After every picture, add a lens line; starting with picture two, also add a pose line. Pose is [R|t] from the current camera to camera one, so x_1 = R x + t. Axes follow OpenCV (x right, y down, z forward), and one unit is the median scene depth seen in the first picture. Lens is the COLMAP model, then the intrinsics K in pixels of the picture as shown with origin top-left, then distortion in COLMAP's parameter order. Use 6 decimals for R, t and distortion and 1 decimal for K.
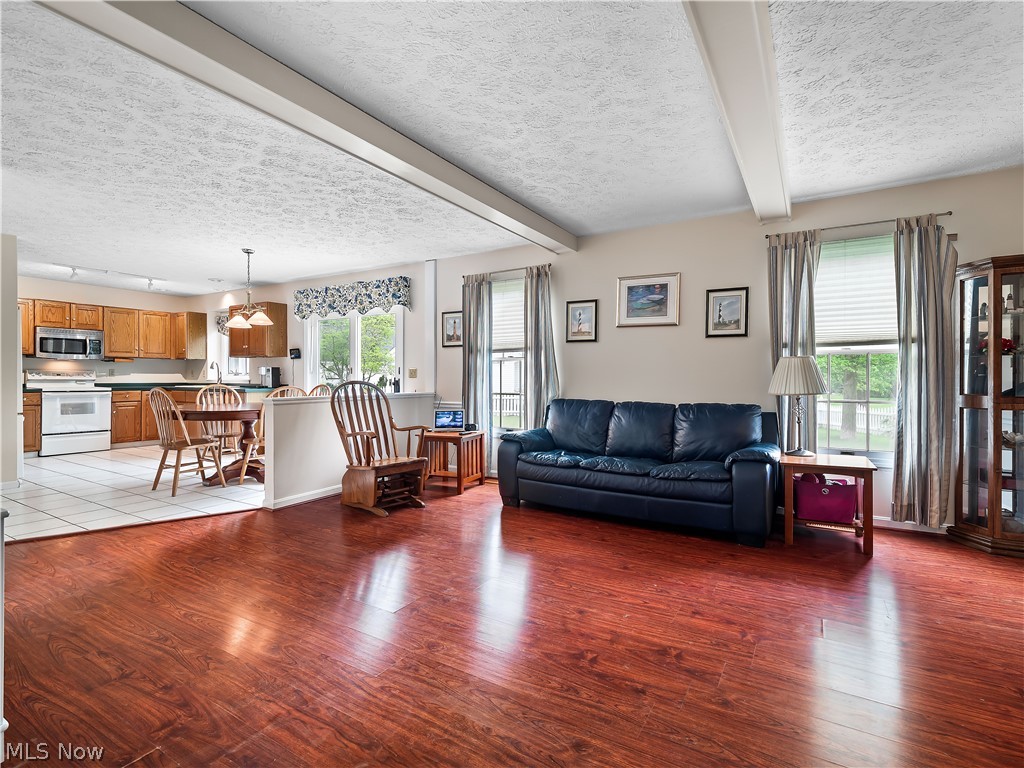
lens RADIAL K [[499.6, 0, 510.3], [0, 499.6, 382.8], [0, 0, 1]] dist [0.004364, -0.000482]
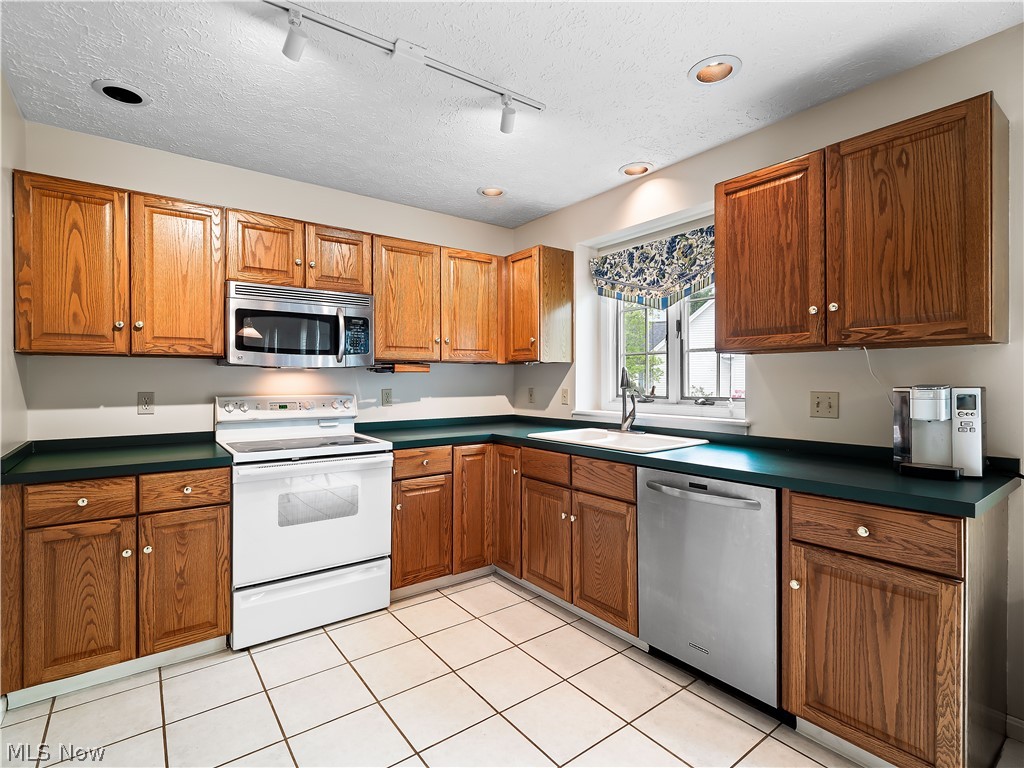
lens RADIAL K [[499.6, 0, 512.6], [0, 499.6, 386.6], [0, 0, 1]] dist [0.004364, -0.000482]
pose [[0.929449, -0.002521, -0.368942, -0.557857], [0.002934, 0.999996, 0.000558, -0.030534], [0.368939, -0.001602, 0.929452, 0.666041]]
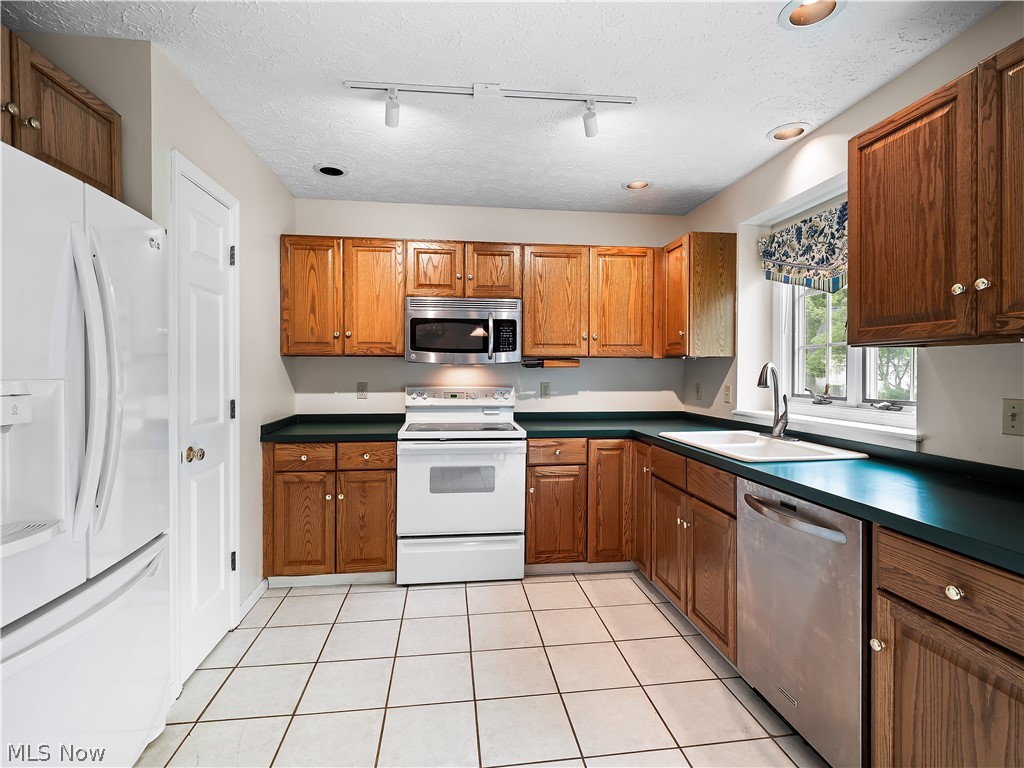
lens RADIAL K [[499.6, 0, 518.2], [0, 499.6, 378.2], [0, 0, 1]] dist [0.004364, -0.000482]
pose [[0.629523, 0.009896, -0.776919, -0.465958], [-0.008447, 0.999947, 0.005892, -0.035148], [0.776936, 0.002853, 0.629574, 0.712434]]
